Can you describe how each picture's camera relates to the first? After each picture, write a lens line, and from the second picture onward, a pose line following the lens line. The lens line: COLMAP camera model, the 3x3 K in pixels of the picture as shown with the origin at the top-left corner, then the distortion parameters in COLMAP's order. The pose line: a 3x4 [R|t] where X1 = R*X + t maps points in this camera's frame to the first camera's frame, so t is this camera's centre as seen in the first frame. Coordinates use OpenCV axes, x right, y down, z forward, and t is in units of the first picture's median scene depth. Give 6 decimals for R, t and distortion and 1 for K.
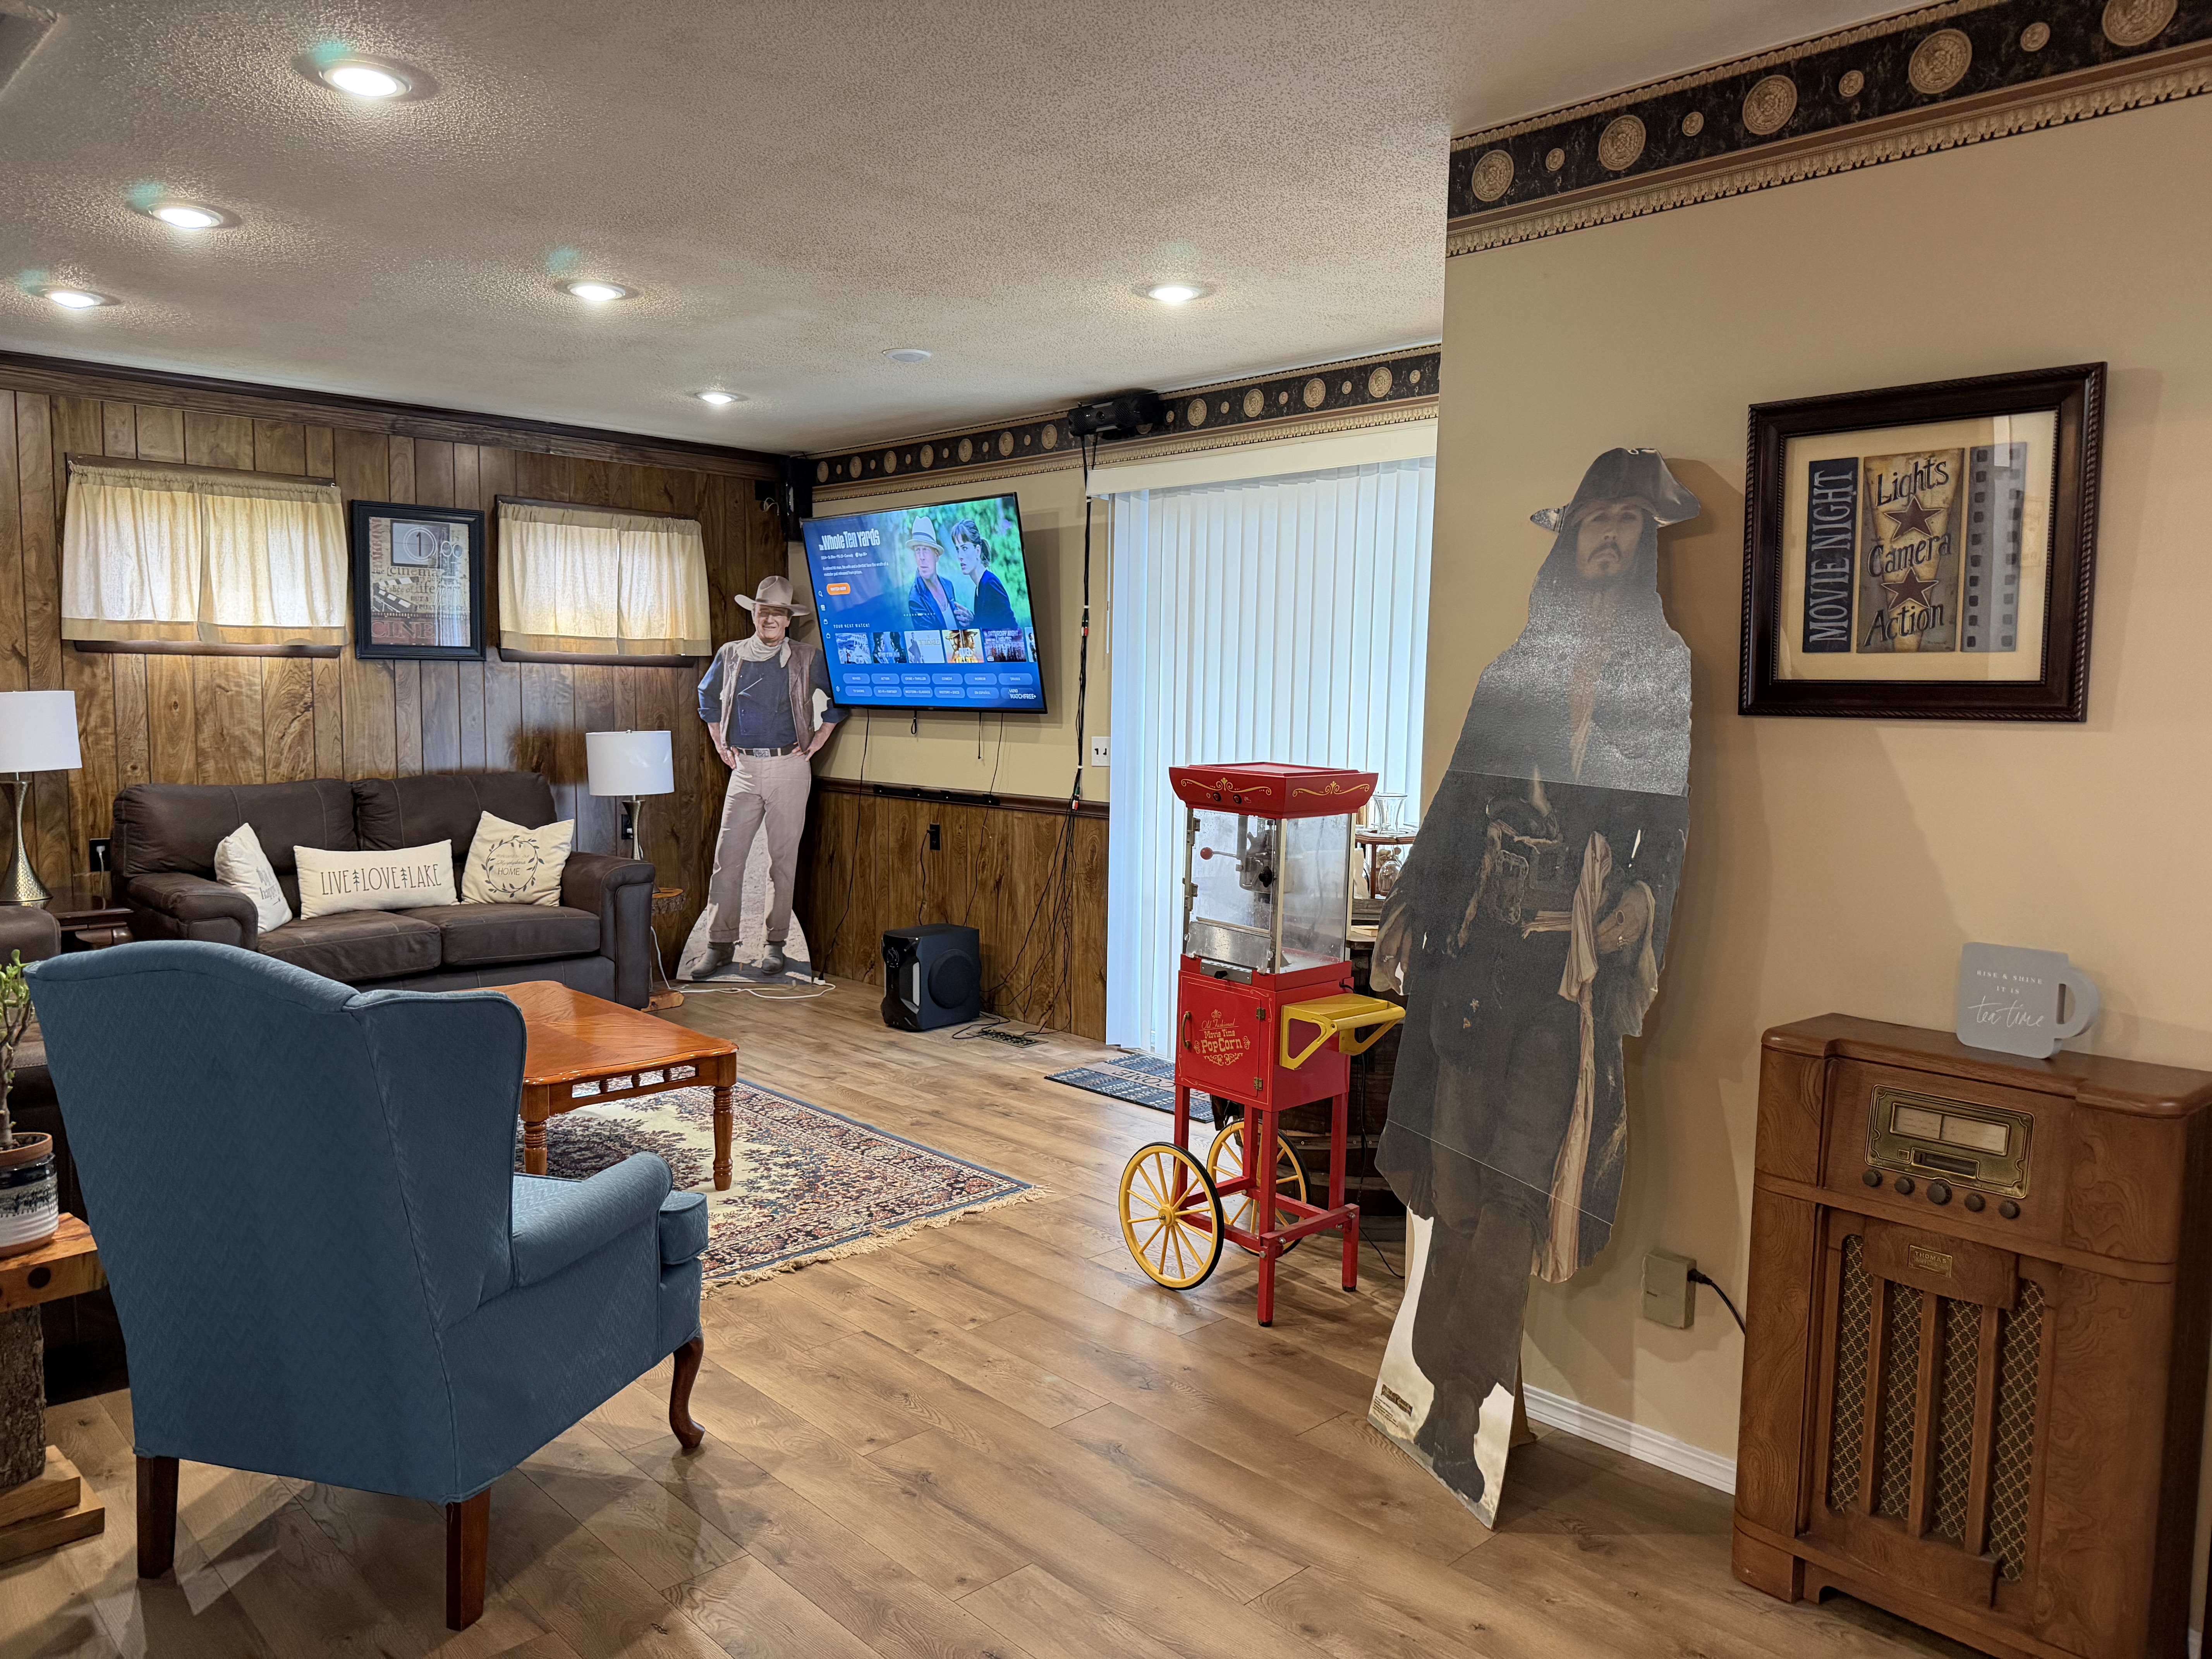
lens RADIAL K [[1557.5, 0, 1106.0], [0, 1557.5, 829.5], [0, 0, 1]] dist [0.087366, -0.121707]
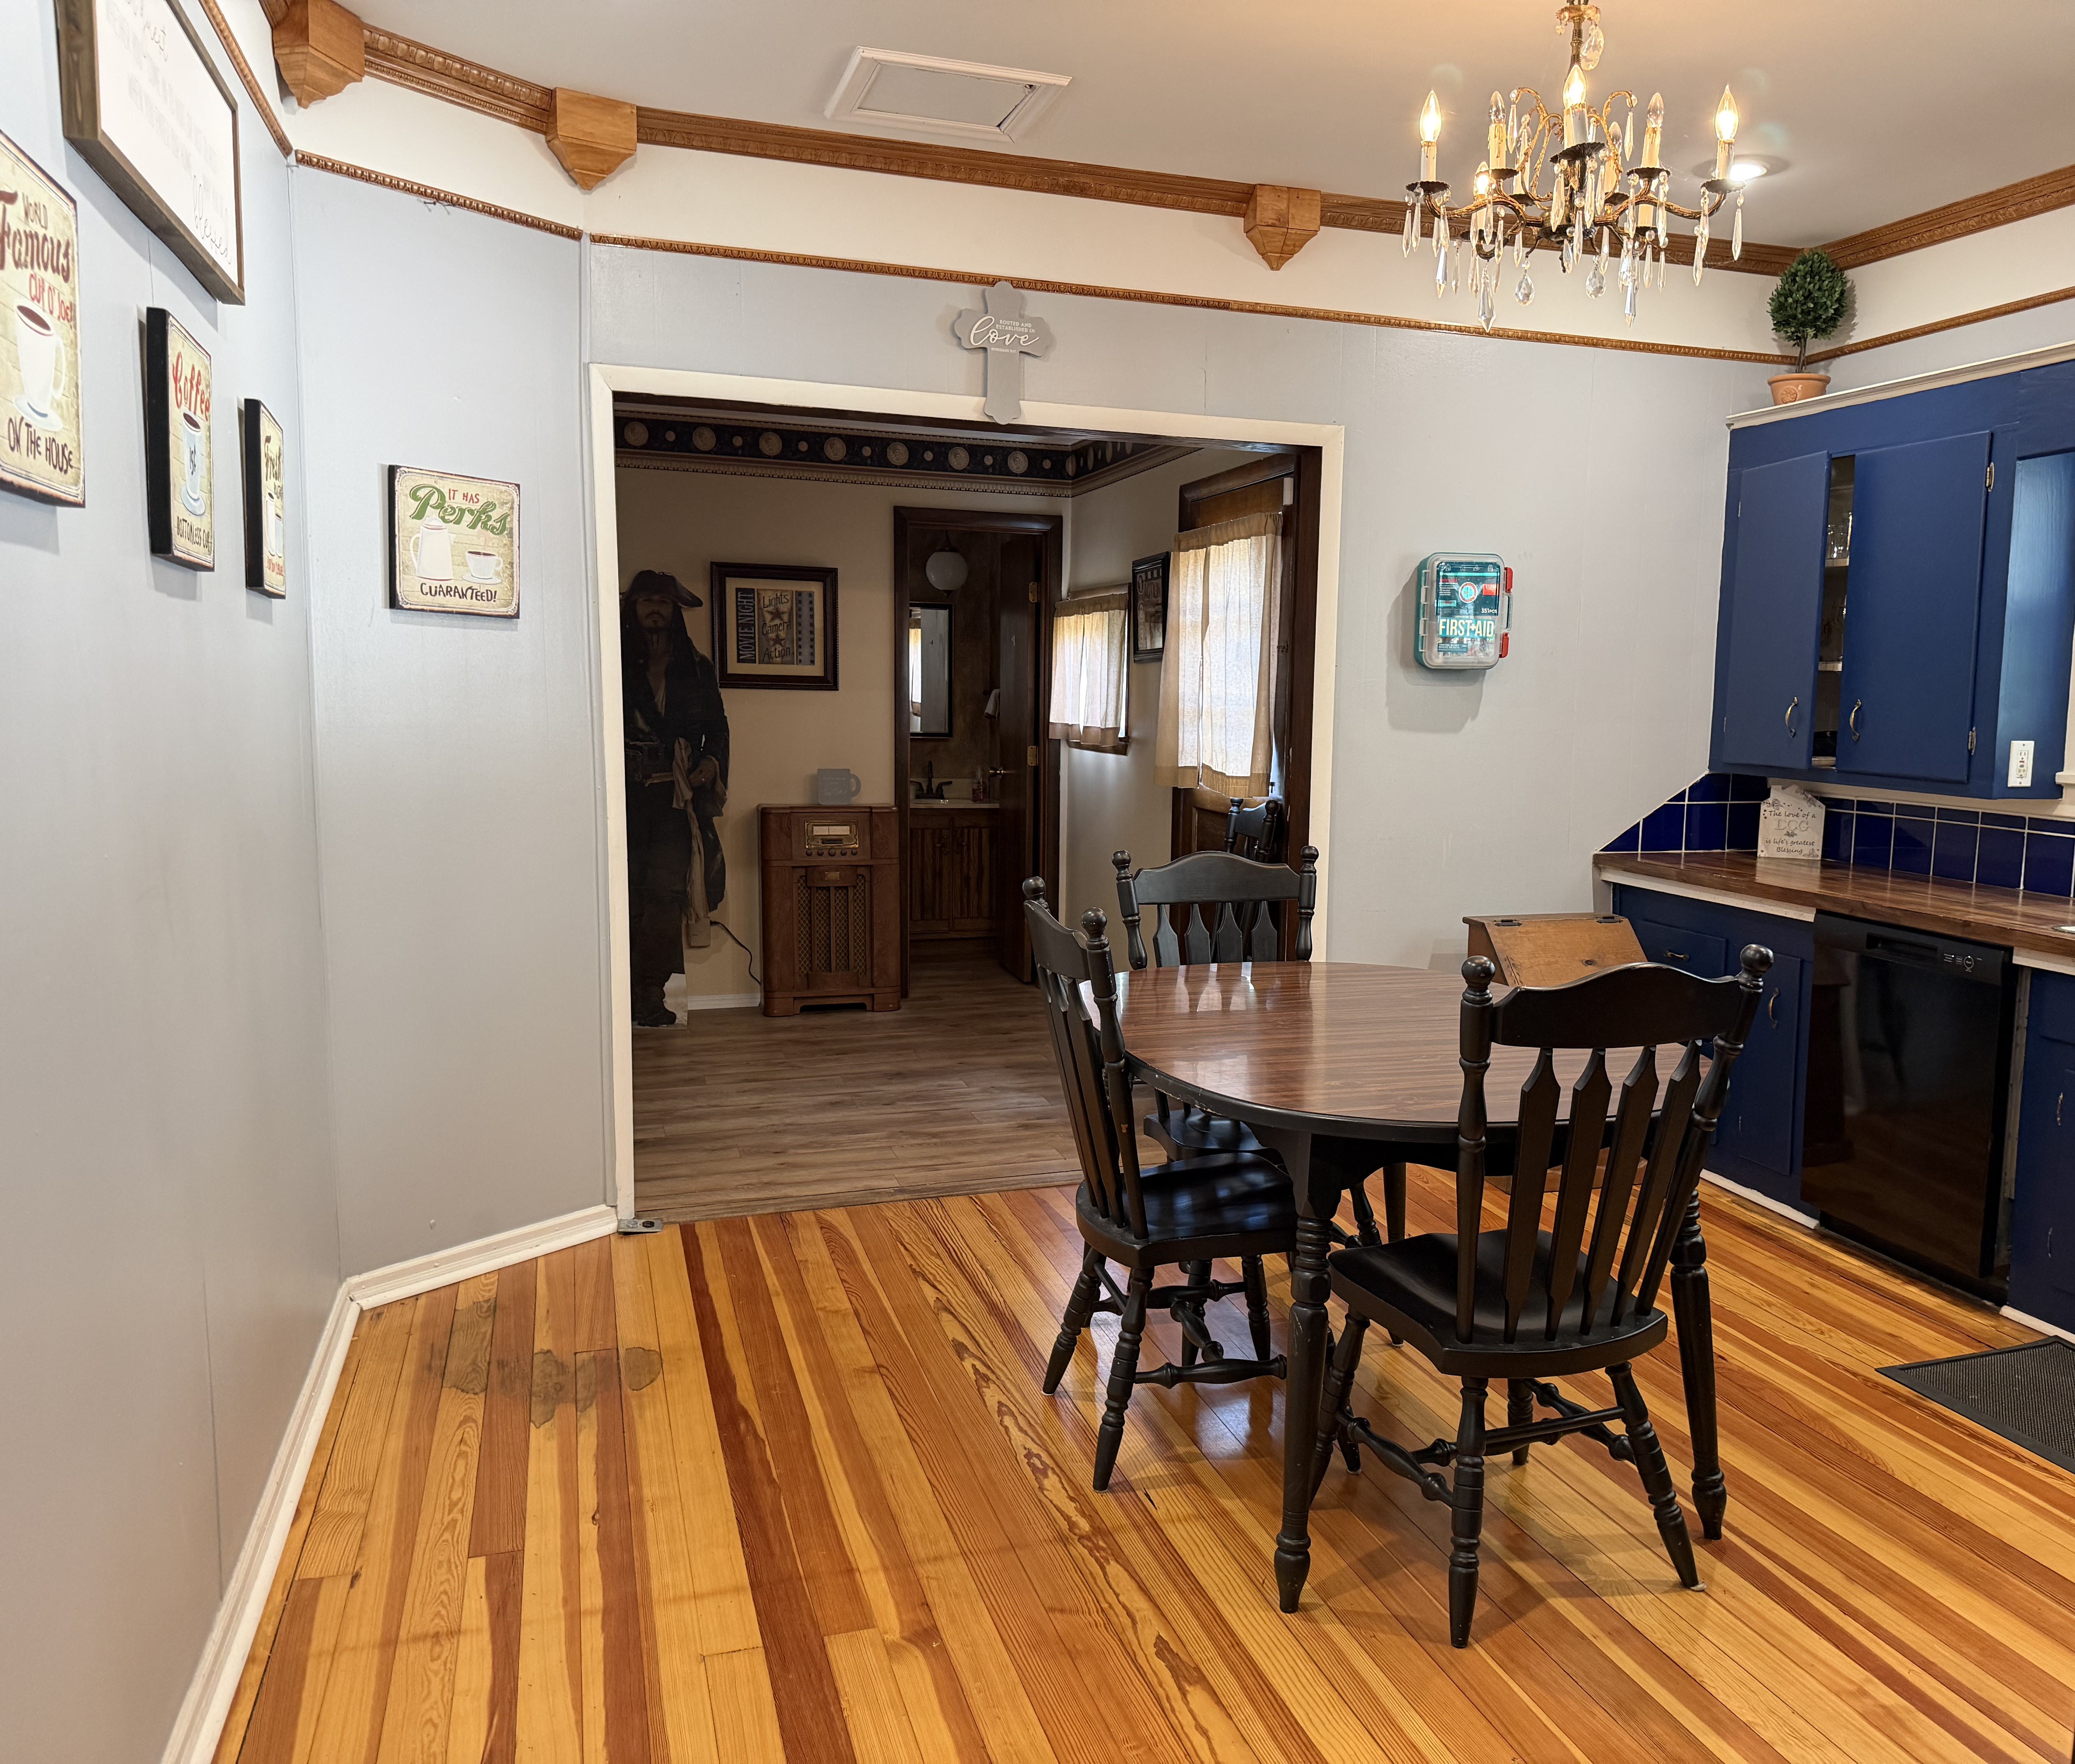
lens RADIAL K [[1644.2, 0, 1150.2], [0, 1644.2, 885.2], [0, 0, 1]] dist [0.162316, -0.337755]
pose [[0.424768, -0.111092, 0.898460, -1.791474], [0.069673, 0.993510, 0.089905, 0.050805], [-0.902617, 0.024410, 0.429751, -0.768998]]
